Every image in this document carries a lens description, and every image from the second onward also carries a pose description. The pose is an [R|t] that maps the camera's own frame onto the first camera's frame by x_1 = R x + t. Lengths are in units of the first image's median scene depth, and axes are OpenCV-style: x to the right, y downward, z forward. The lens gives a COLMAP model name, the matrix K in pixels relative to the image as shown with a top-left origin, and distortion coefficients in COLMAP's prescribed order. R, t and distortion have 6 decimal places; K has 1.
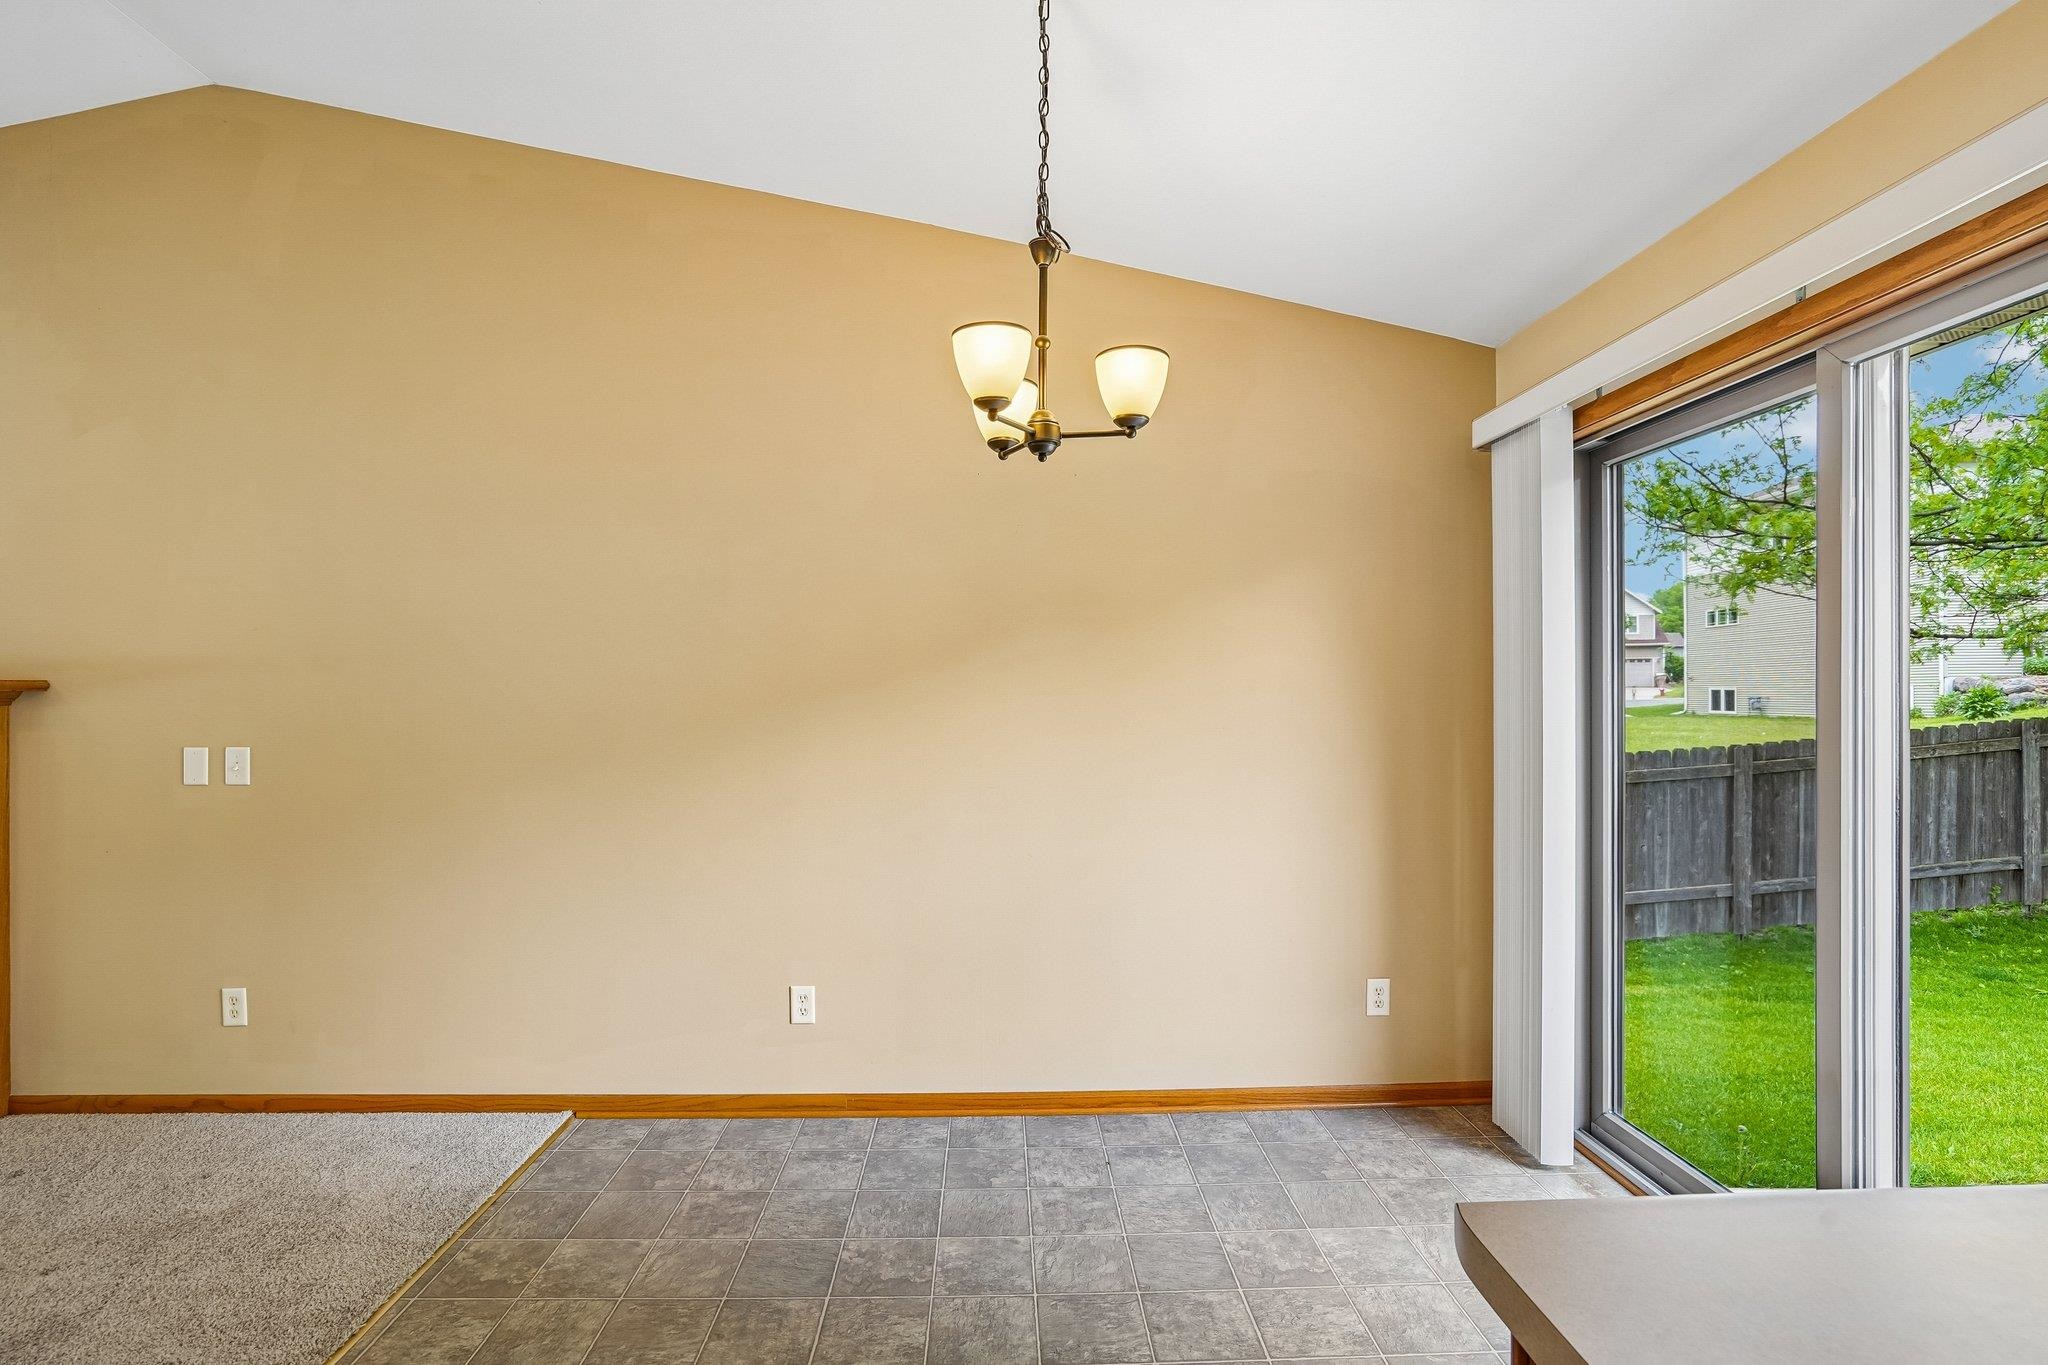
lens RADIAL K [[955.0, 0, 1016.5], [0, 955.0, 671.6], [0, 0, 1]] dist [-0.054954, 0.019151]
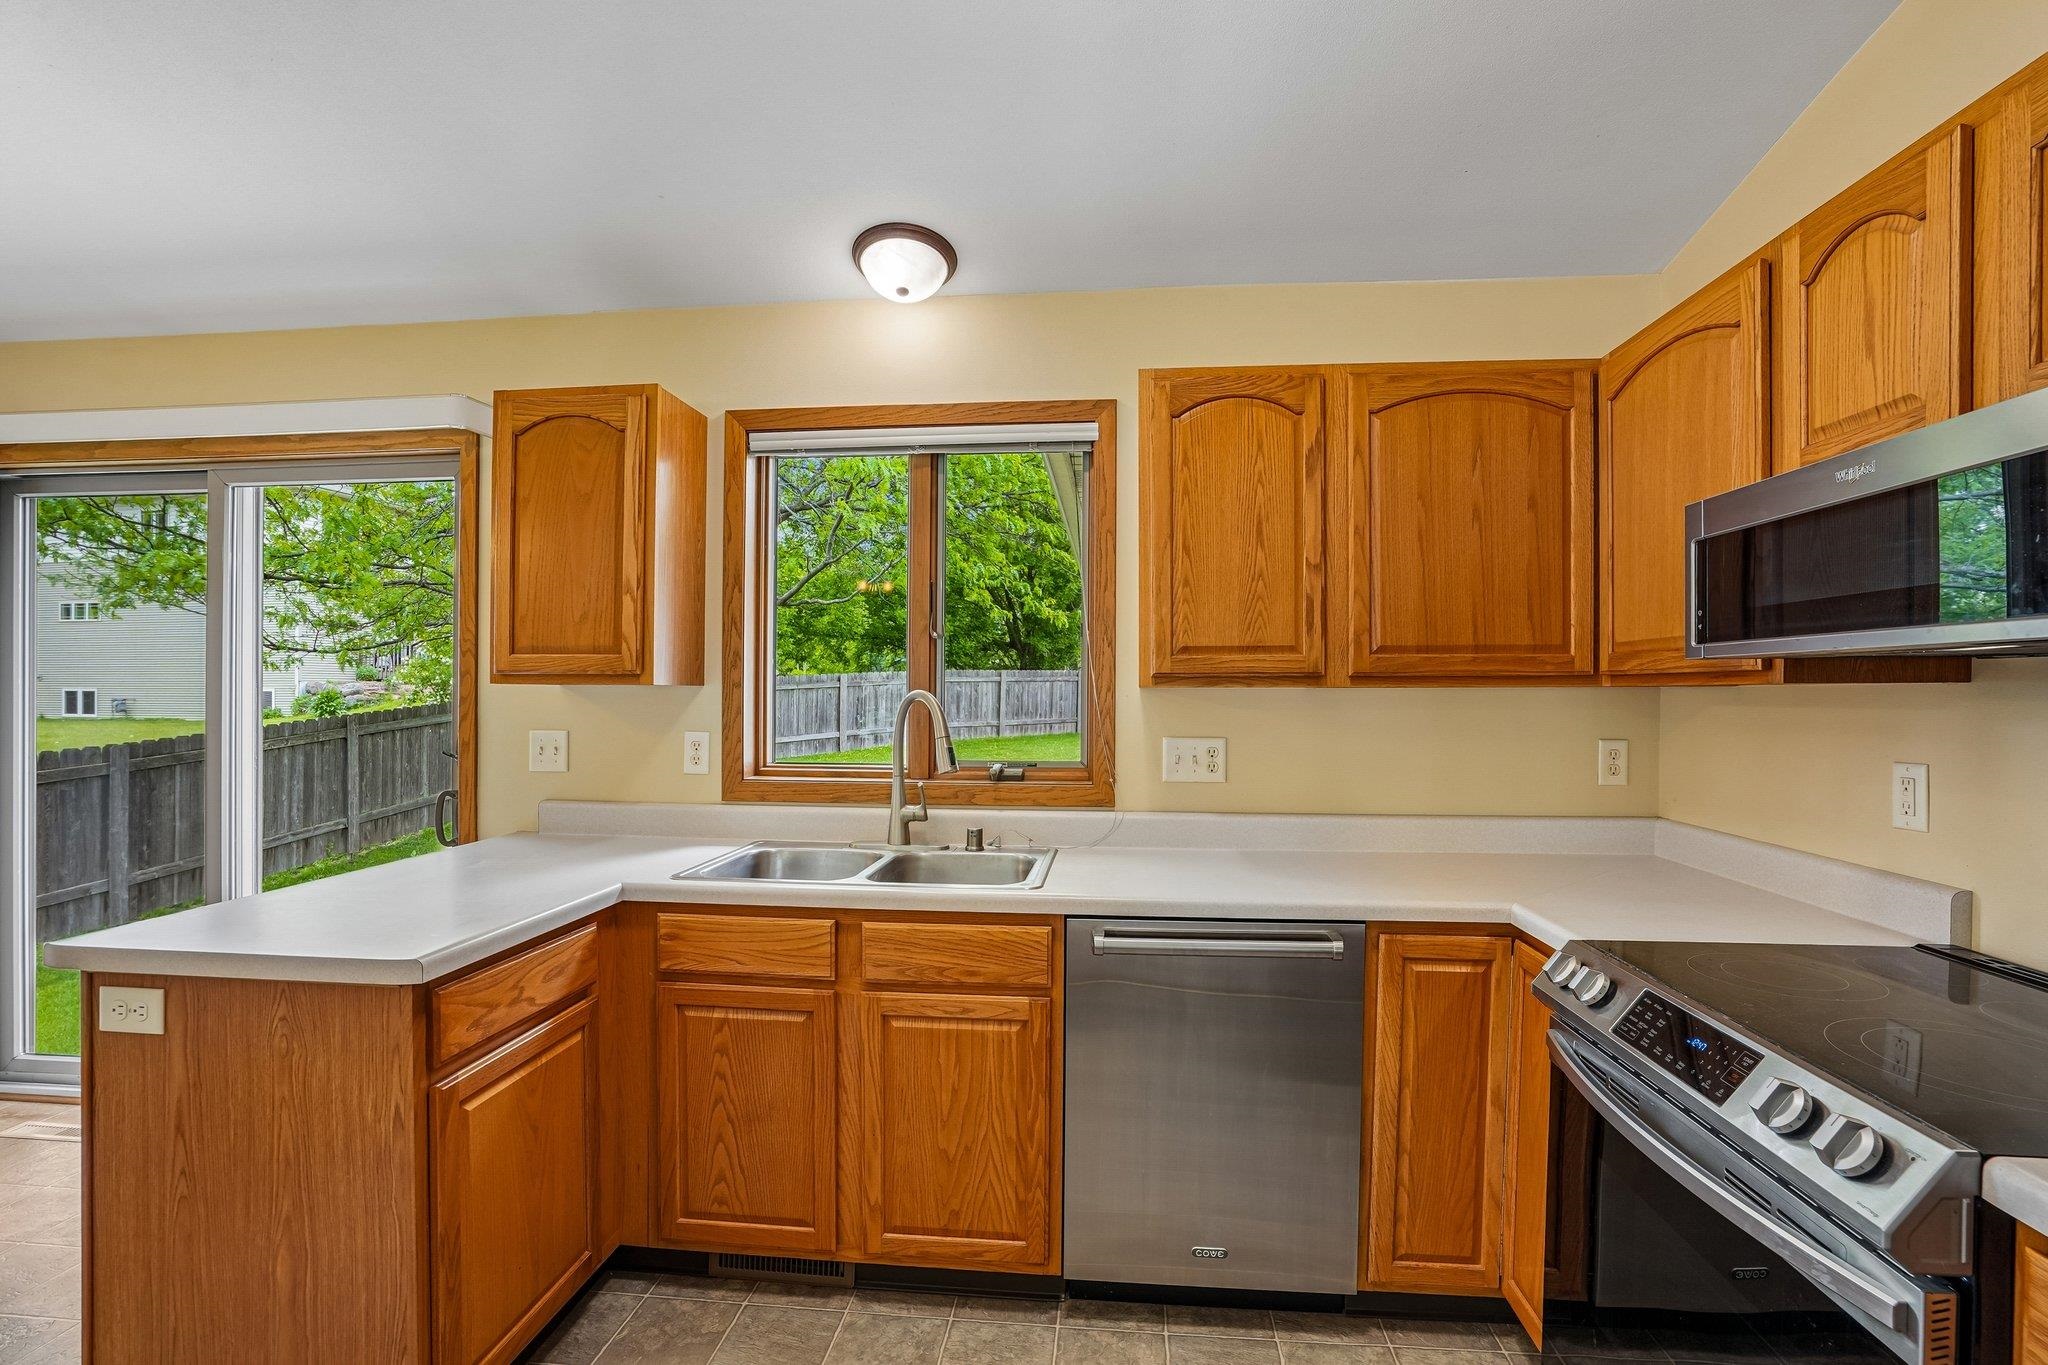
lens RADIAL K [[953.1, 0, 1021.3], [0, 953.1, 693.8], [0, 0, 1]] dist [-0.053507, 0.020316]
pose [[0.125278, 0.002581, 0.992118, -0.315202], [-0.024118, 0.999709, 0.000445, -0.006447], [-0.991828, -0.023984, 0.125304, -0.349317]]
